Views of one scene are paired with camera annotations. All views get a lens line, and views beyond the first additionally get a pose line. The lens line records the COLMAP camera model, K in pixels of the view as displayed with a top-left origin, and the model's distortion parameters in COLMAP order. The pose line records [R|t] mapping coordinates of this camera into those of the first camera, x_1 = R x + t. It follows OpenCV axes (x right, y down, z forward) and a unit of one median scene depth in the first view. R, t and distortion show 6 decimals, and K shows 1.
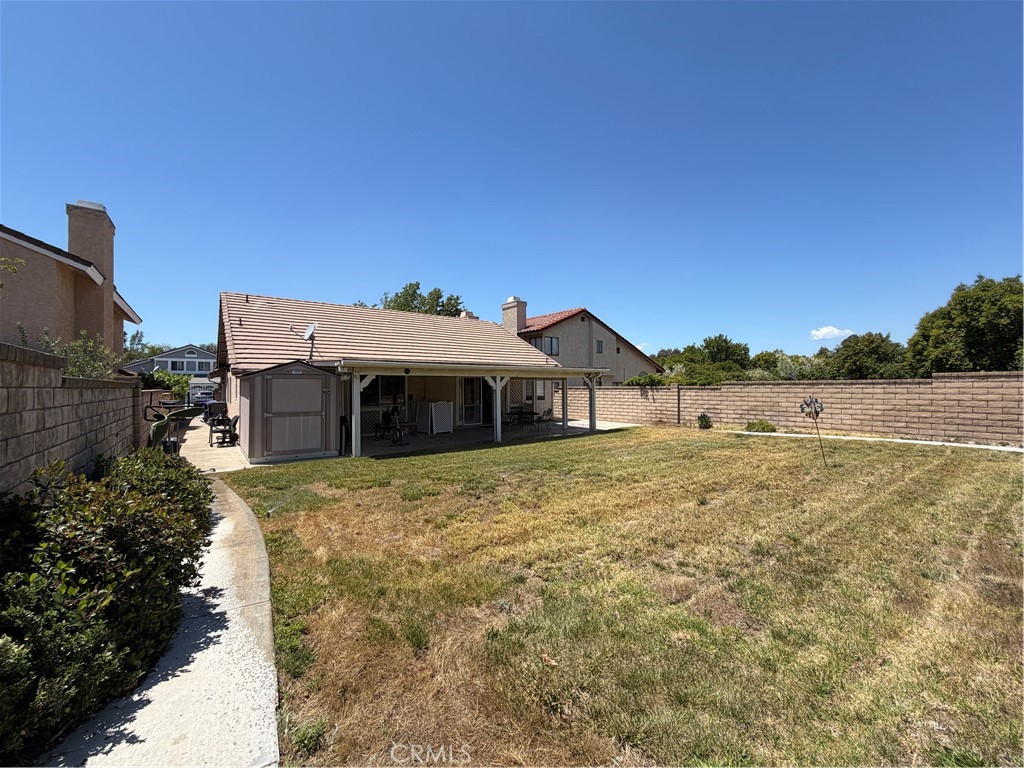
lens RADIAL K [[408.5, 0, 511.9], [0, 408.5, 383.2], [0, 0, 1]] dist [0.000714, 0.000579]
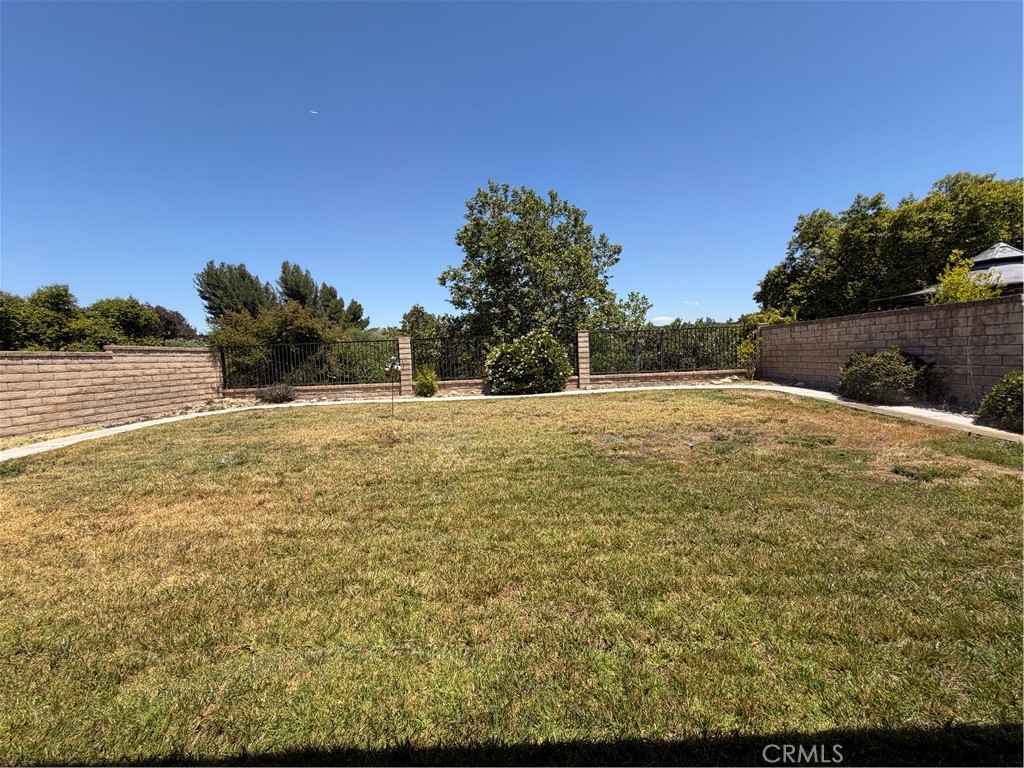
lens RADIAL K [[408.5, 0, 515.2], [0, 408.5, 384.0], [0, 0, 1]] dist [0.000714, 0.000579]
pose [[-0.792085, -0.002835, 0.610405, -0.137468], [0.038804, 0.997733, 0.054987, 0.038649], [-0.609177, 0.067240, -0.790179, 1.103530]]
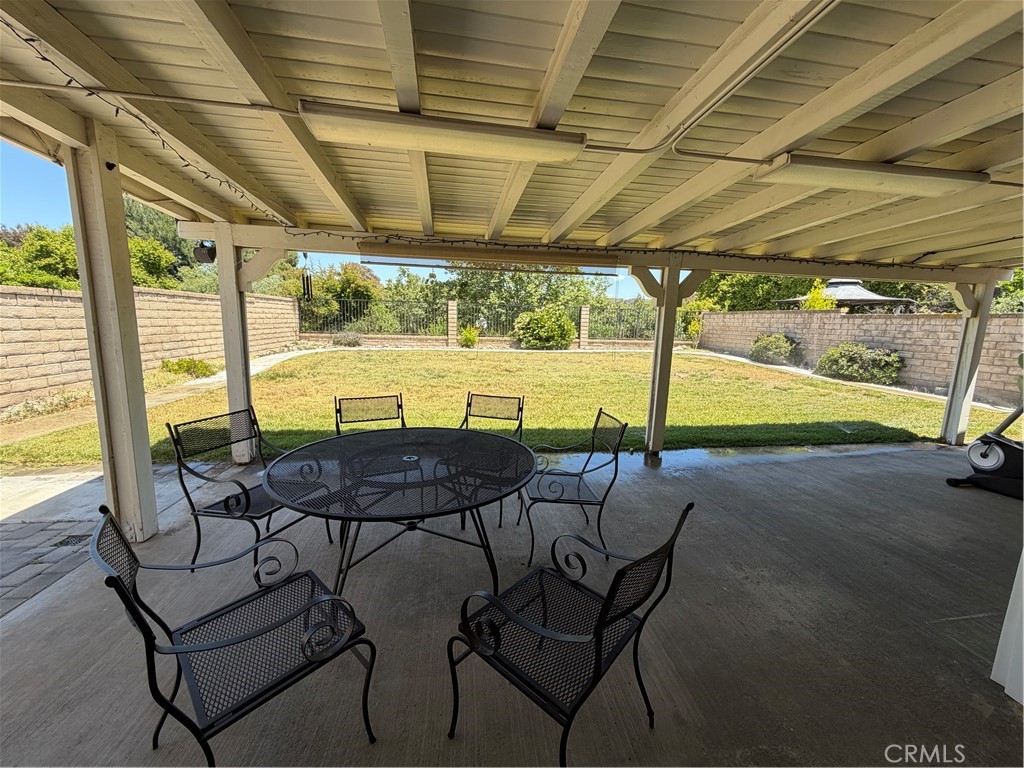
lens RADIAL K [[408.5, 0, 515.1], [0, 408.5, 382.3], [0, 0, 1]] dist [0.000714, 0.000579]
pose [[-0.881535, -0.088015, 0.463842, -0.119769], [-0.025837, 0.989991, 0.138749, 0.038392], [-0.471411, 0.110327, -0.874986, 1.356147]]
